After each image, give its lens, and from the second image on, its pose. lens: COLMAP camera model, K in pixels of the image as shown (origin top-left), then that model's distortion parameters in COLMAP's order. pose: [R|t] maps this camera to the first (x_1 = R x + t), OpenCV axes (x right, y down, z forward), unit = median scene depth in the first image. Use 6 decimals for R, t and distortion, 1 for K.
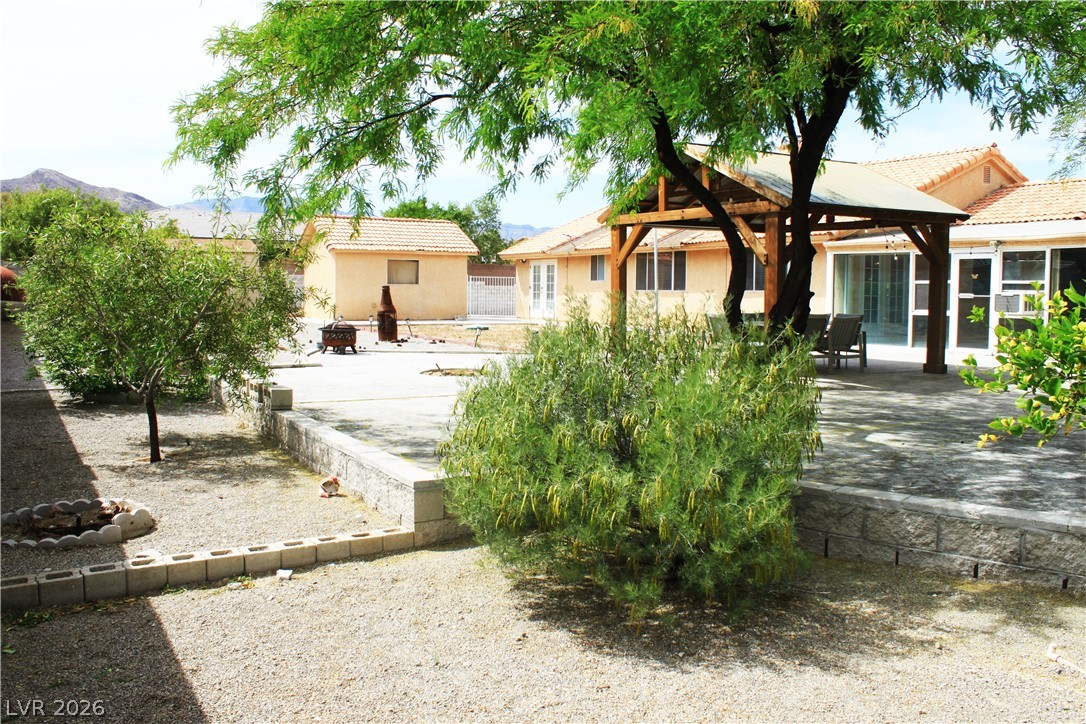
lens RADIAL K [[907.8, 0, 538.3], [0, 907.8, 360.7], [0, 0, 1]] dist [-0.125968, 0.044408]
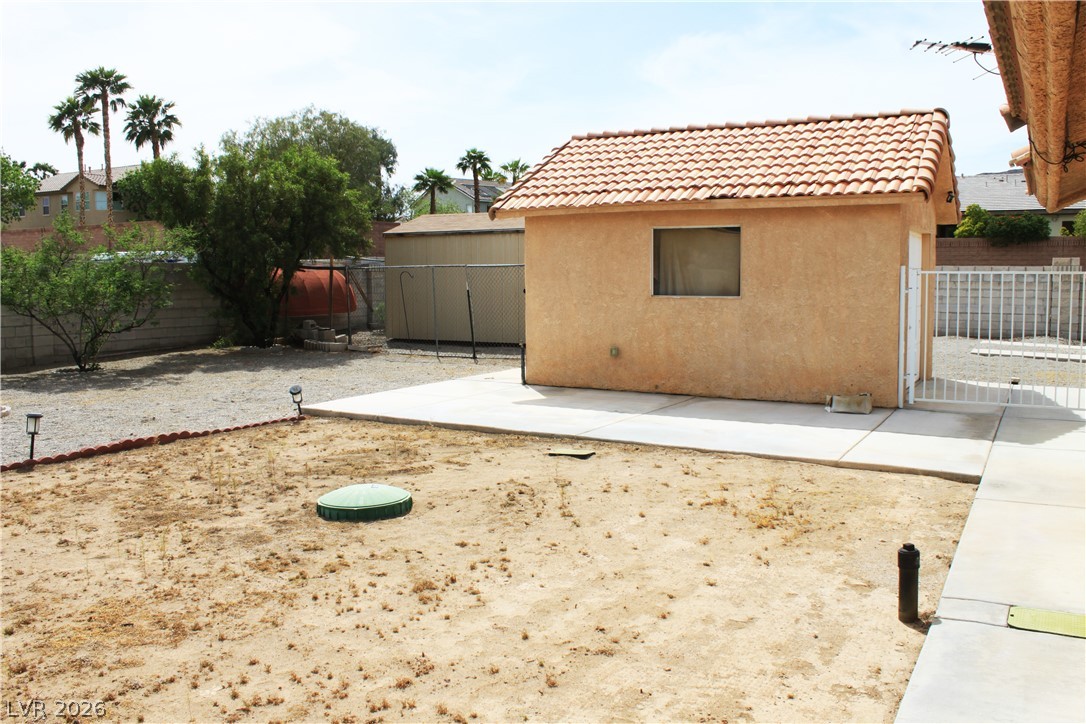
lens RADIAL K [[907.8, 0, 538.4], [0, 907.8, 366.1], [0, 0, 1]] dist [-0.125968, 0.044408]
pose [[0.506019, 0.068974, -0.859760, 0.138113], [-0.057156, 0.997288, 0.046368, -0.074256], [0.860626, 0.025678, 0.508589, 0.811525]]
